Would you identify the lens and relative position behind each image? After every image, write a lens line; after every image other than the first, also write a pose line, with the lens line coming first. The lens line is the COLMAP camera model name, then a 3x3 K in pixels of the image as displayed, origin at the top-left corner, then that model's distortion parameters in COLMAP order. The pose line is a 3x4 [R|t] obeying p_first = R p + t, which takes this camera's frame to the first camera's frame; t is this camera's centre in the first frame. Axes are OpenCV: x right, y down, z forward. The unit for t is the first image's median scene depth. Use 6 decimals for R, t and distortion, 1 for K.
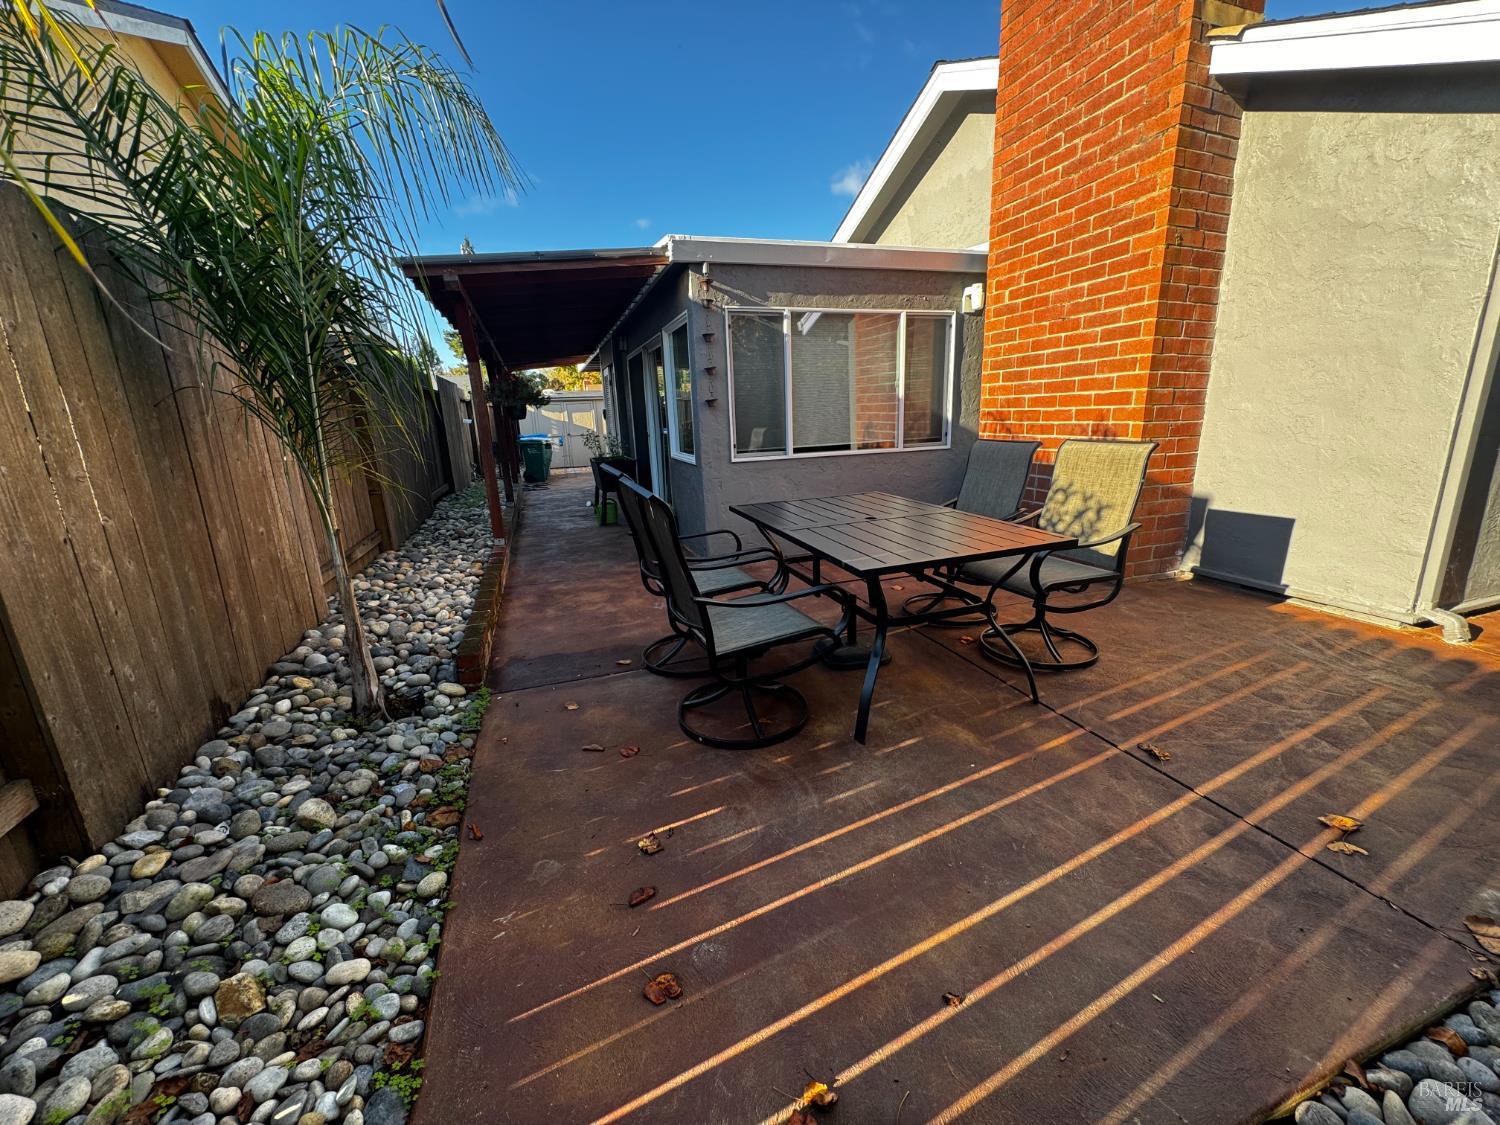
lens RADIAL K [[596.7, 0, 751.3], [0, 596.7, 560.8], [0, 0, 1]] dist [-0.002271, 0.000489]
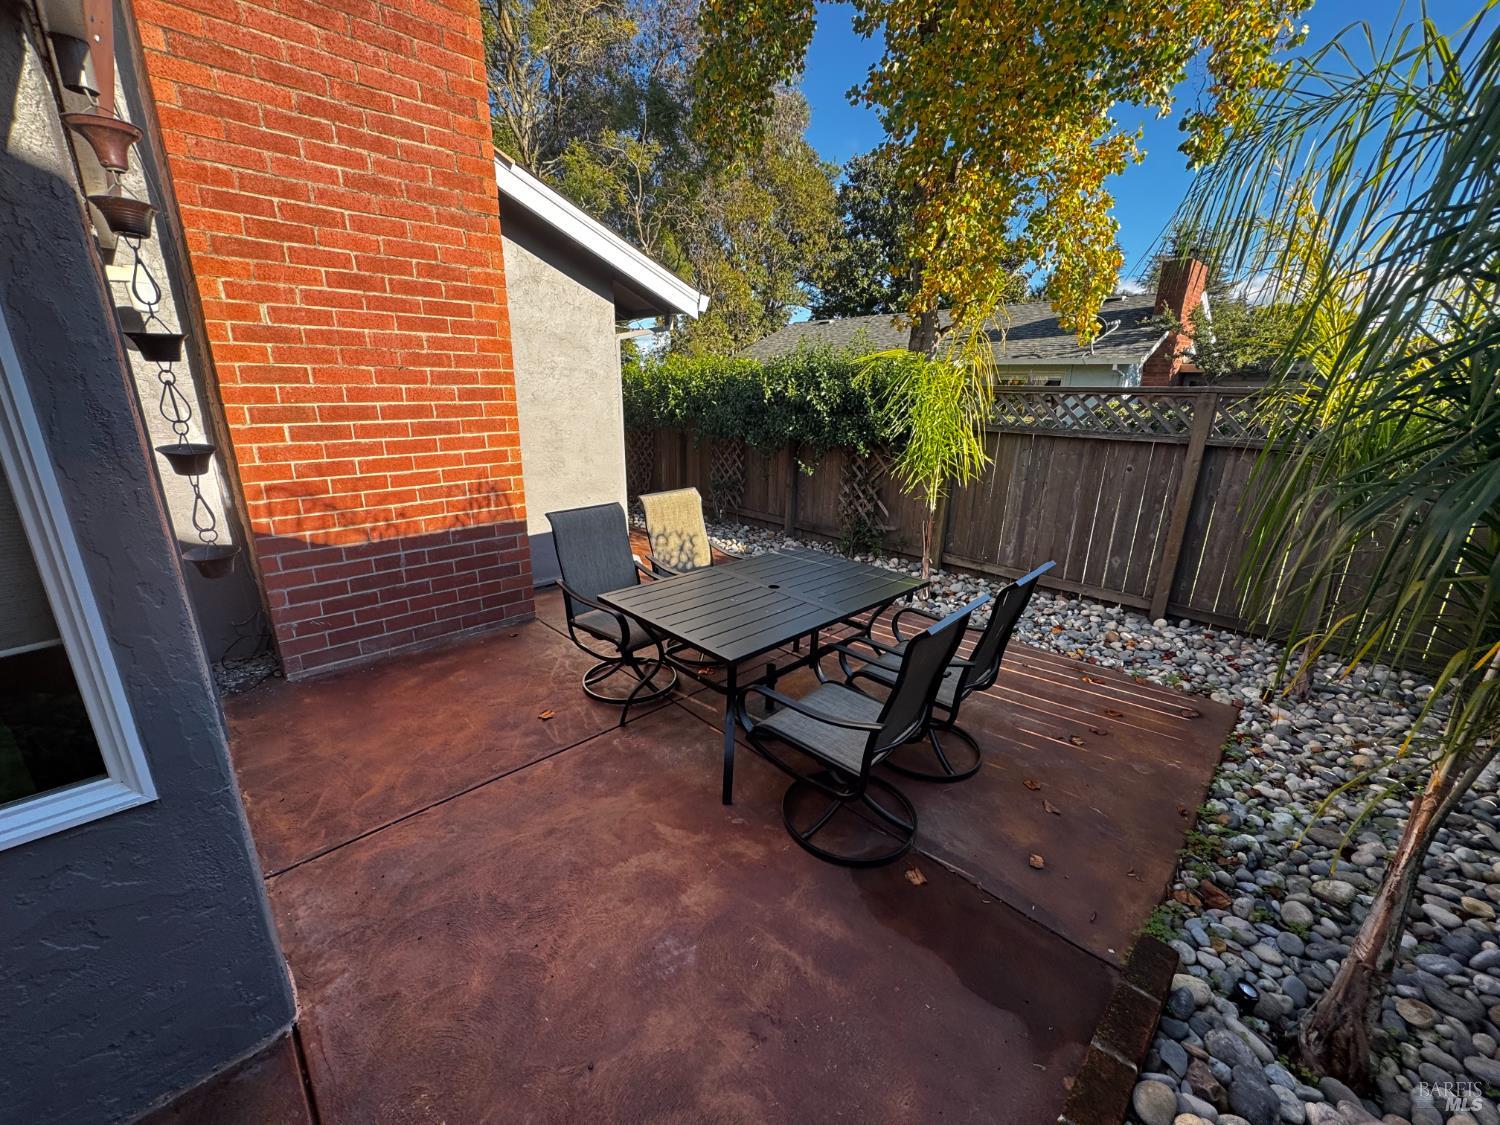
lens RADIAL K [[596.7, 0, 751.3], [0, 596.7, 560.8], [0, 0, 1]] dist [-0.002271, 0.000489]
pose [[-0.429017, -0.225825, 0.874613, -0.510519], [0.221870, 0.912240, 0.344372, -0.353370], [-0.875624, 0.341792, -0.341263, 0.990955]]
